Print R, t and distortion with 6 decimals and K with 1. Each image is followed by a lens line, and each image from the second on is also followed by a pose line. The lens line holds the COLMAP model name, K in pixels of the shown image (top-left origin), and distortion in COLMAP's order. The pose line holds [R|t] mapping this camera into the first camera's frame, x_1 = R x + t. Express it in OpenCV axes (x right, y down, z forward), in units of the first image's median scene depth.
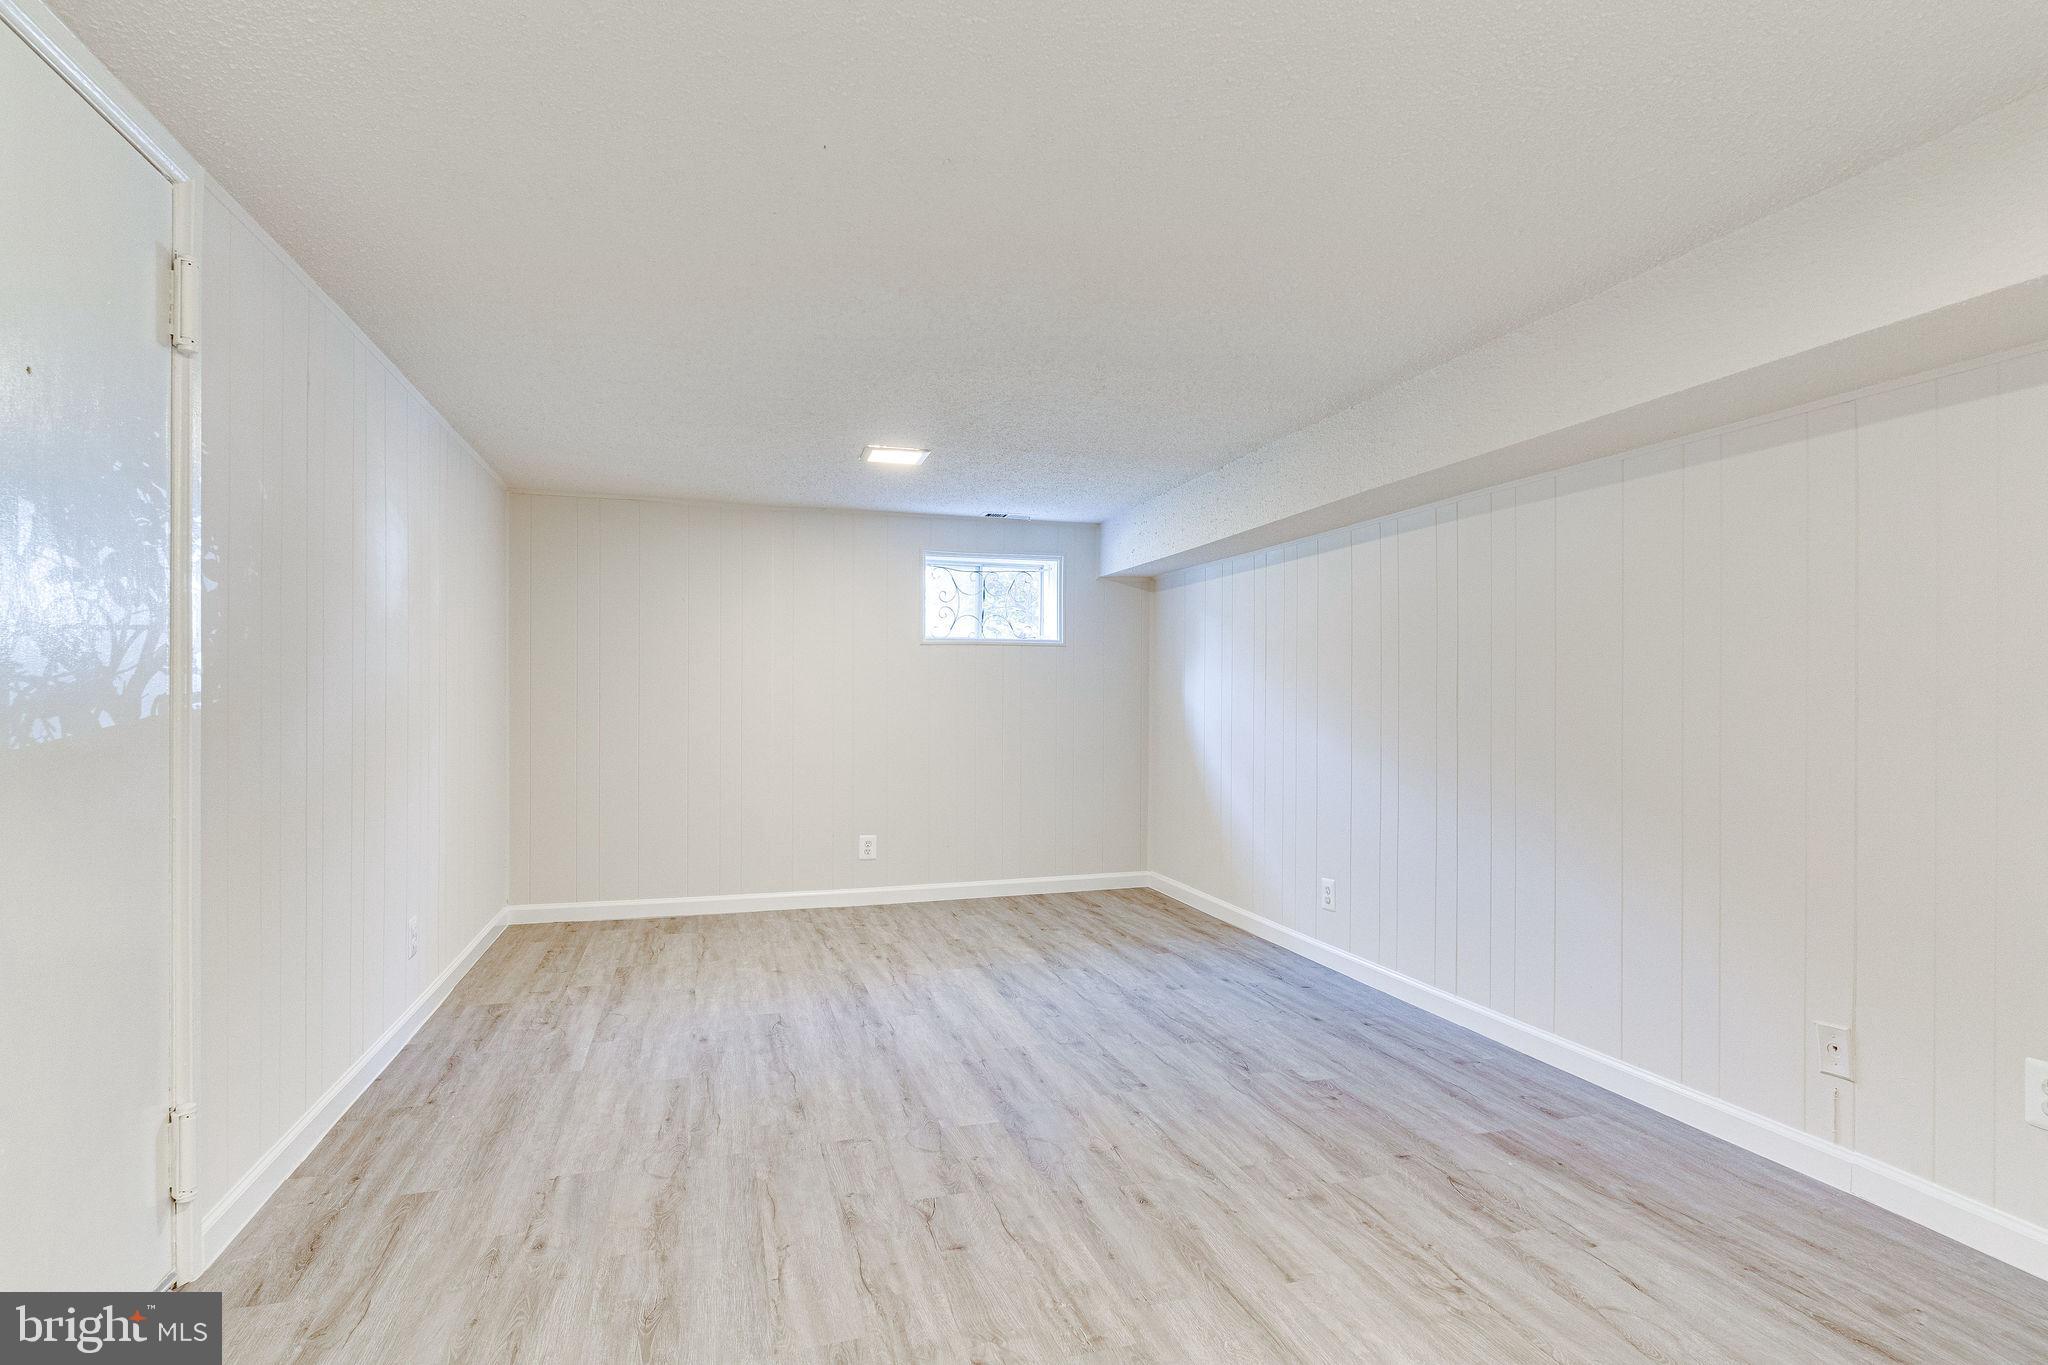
lens RADIAL K [[993.8, 0, 1006.5], [0, 993.8, 688.0], [0, 0, 1]] dist [0.006241, 0.000612]
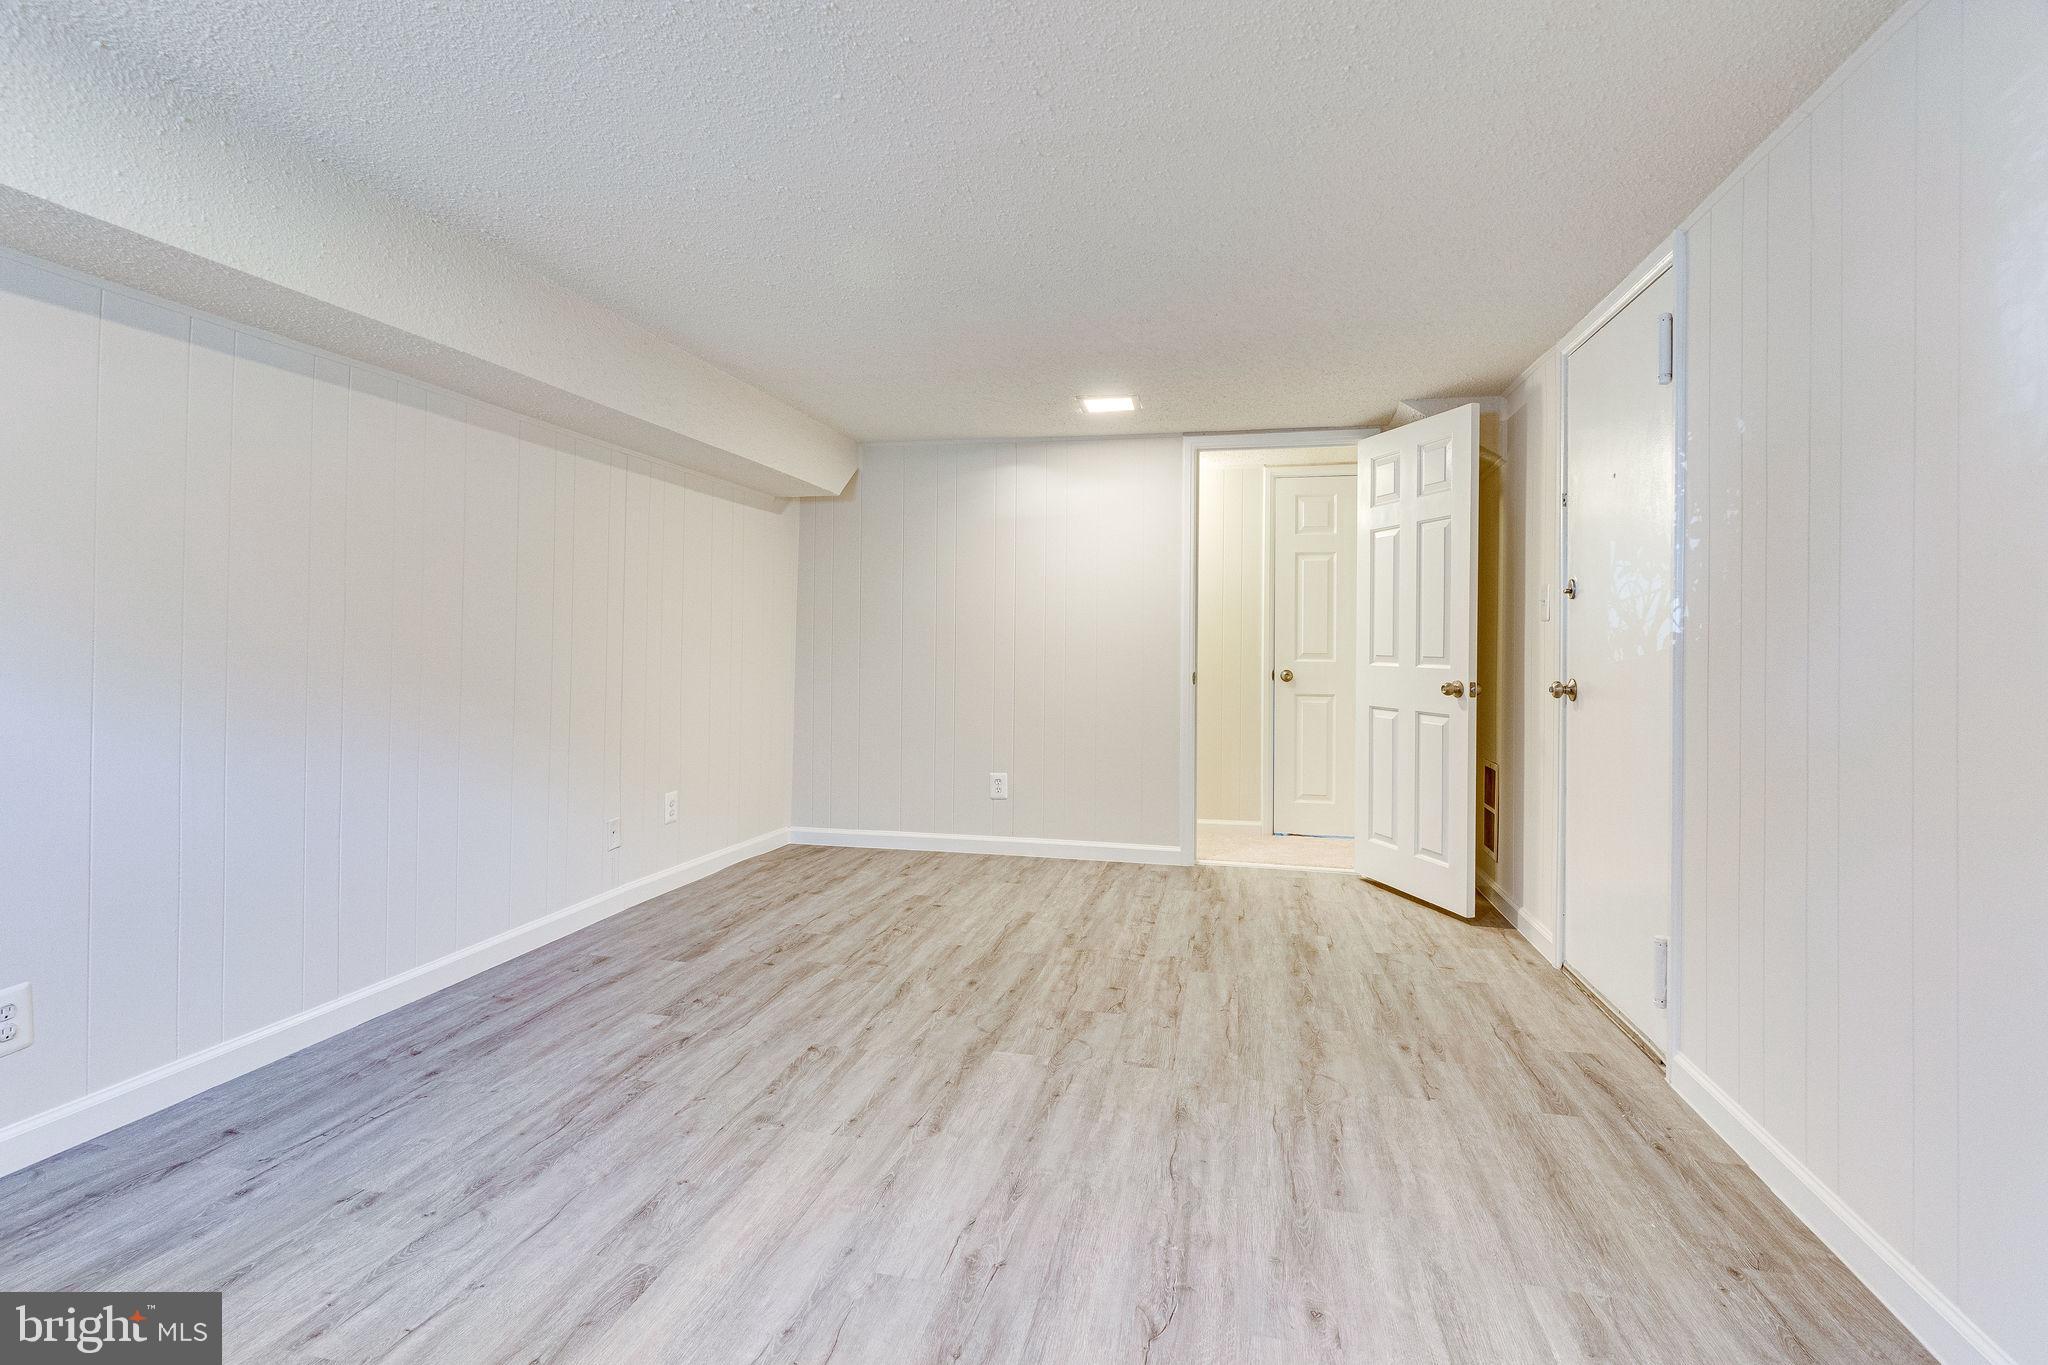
lens RADIAL K [[993.8, 0, 1006.5], [0, 993.8, 670.0], [0, 0, 1]] dist [0.006241, 0.000612]
pose [[-0.866645, -0.026776, 0.498207, -0.499844], [-0.020806, 0.999630, 0.017532, 0.035131], [-0.498492, 0.004829, -0.866881, 1.835080]]
